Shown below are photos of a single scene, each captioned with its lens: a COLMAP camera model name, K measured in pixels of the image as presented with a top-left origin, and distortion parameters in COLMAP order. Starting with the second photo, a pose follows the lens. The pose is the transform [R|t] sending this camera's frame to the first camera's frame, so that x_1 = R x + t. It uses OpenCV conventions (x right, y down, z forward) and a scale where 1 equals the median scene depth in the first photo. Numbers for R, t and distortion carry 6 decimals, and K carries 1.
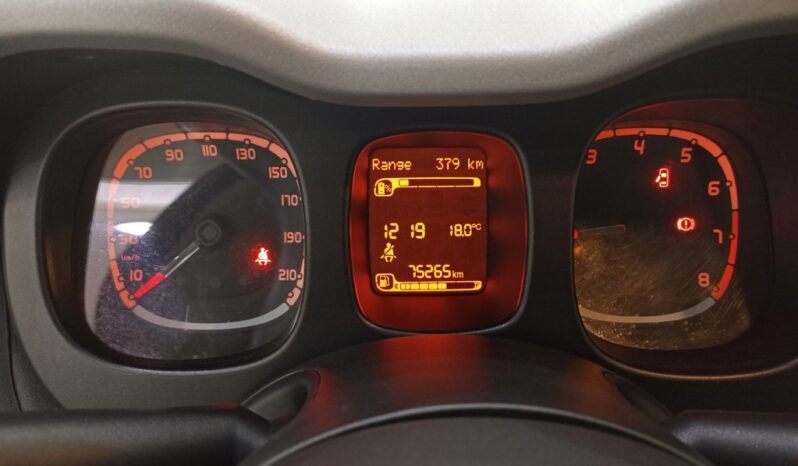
lens RADIAL K [[590.8, 0, 399.0], [0, 590.8, 233.0], [0, 0, 1]] dist [0.047608, -0.066093]
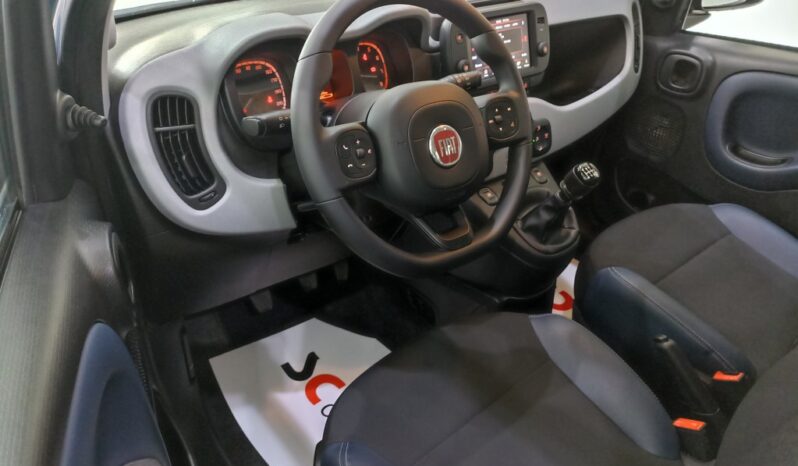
lens RADIAL K [[601.6, 0, 399.0], [0, 601.6, 233.0], [0, 0, 1]] dist [0.039722, -0.067146]
pose [[0.771365, -0.303829, 0.559181, -1.773117], [0.245338, 0.952726, 0.179228, 0.318991], [-0.587201, -0.001062, 0.809440, -2.078058]]
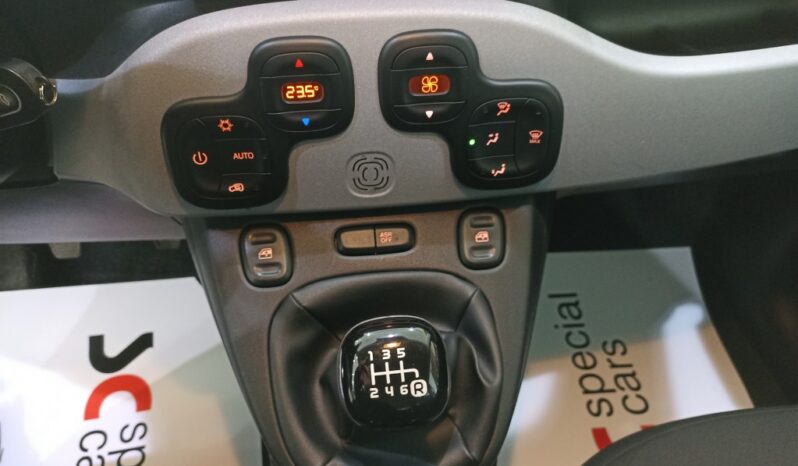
lens RADIAL K [[599.3, 0, 399.1], [0, 599.3, 231.6], [0, 0, 1]] dist [0.036215, -0.060480]
pose [[0.996098, -0.049703, 0.072933, 1.220998], [0.021933, 0.939831, 0.340935, 0.415418], [-0.085491, -0.338005, 0.937253, -0.545298]]
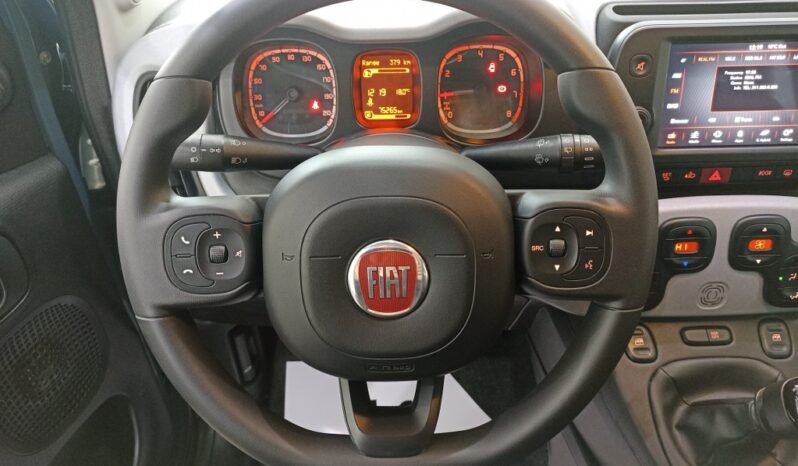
lens RADIAL K [[590.8, 0, 399.0], [0, 590.8, 233.0], [0, 0, 1]] dist [0.047608, -0.066093]
pose [[0.999913, -0.006824, -0.011264, 0.116807], [0.008731, 0.983800, 0.179055, 0.121456], [0.009860, -0.179138, 0.983775, -1.366313]]
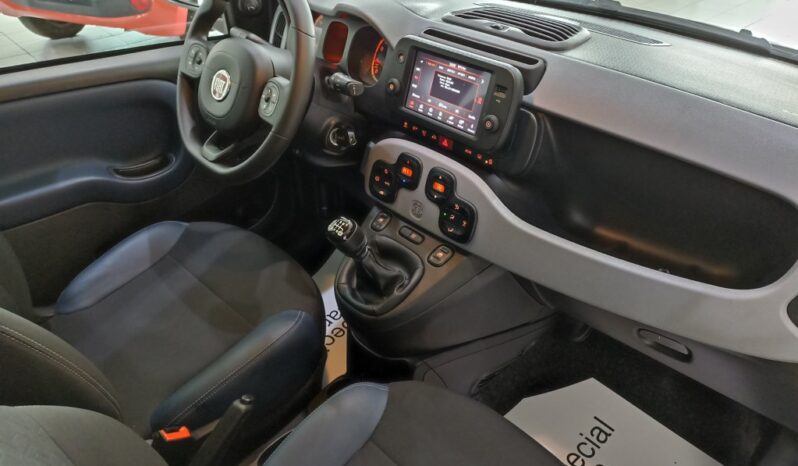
lens RADIAL K [[590.8, 0, 399.0], [0, 590.8, 233.0], [0, 0, 1]] dist [0.047608, -0.066093]
pose [[0.673956, 0.424147, -0.604882, 3.459611], [-0.336781, 0.905133, 0.259446, -0.022434], [0.657542, 0.028858, 0.752865, -2.026579]]
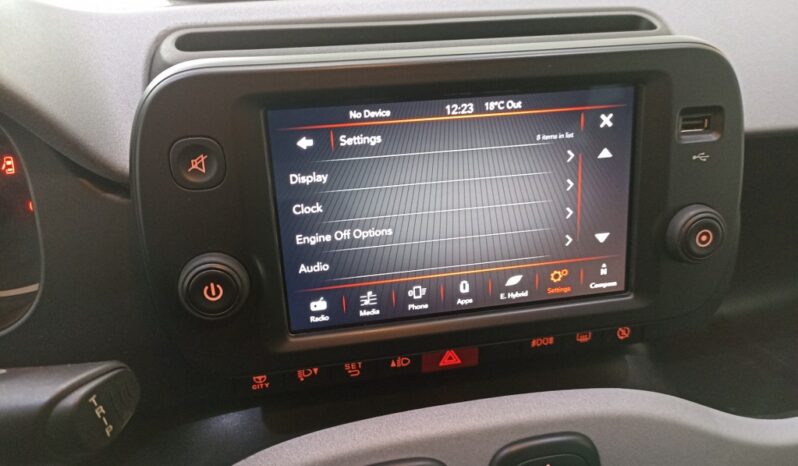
lens RADIAL K [[599.3, 0, 399.1], [0, 599.3, 231.6], [0, 0, 1]] dist [0.036215, -0.060480]
pose [[0.985984, -0.082393, 0.145076, 1.019558], [0.070249, 0.993734, 0.086939, -0.017093], [-0.151330, -0.075530, 0.985594, -0.230275]]
